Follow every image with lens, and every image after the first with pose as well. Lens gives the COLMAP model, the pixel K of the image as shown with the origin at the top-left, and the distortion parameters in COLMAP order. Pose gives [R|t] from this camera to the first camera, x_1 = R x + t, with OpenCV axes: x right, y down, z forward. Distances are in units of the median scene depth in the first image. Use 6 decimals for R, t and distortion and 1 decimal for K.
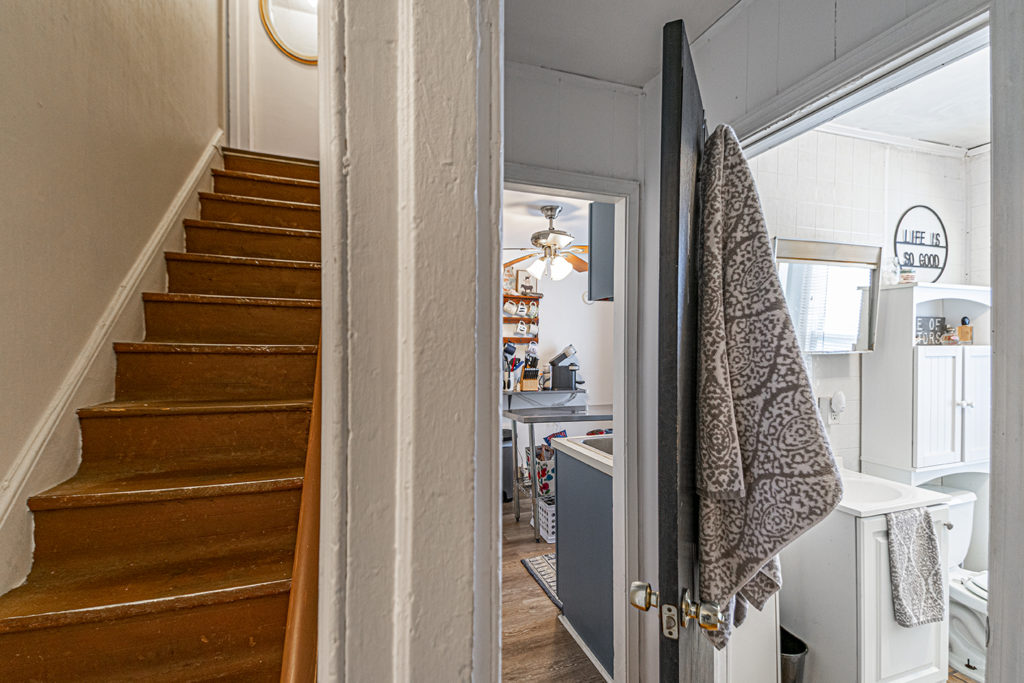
lens RADIAL K [[476.4, 0, 514.3], [0, 476.4, 347.4], [0, 0, 1]] dist [0.002537, -0.000443]
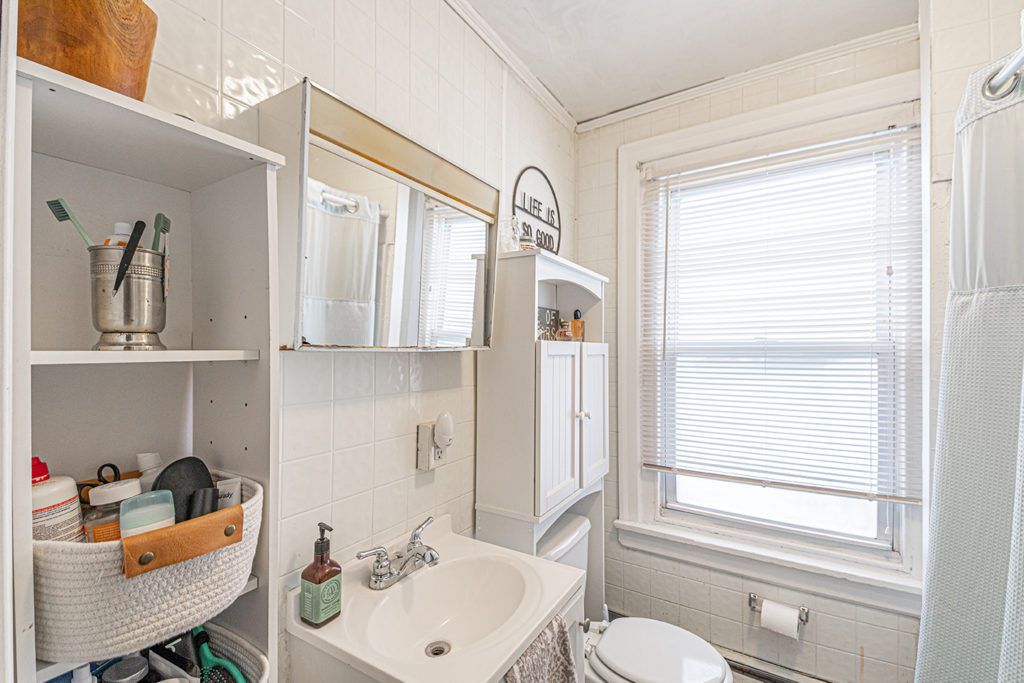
lens RADIAL K [[454.2, 0, 511.4], [0, 454.2, 348.4], [0, 0, 1]] dist [0.033661, -0.002236]
pose [[0.777971, 0.005892, 0.628272, 0.360889], [0.001080, 0.999942, -0.010715, 0.014933], [-0.628299, 0.009014, 0.777920, 0.465552]]
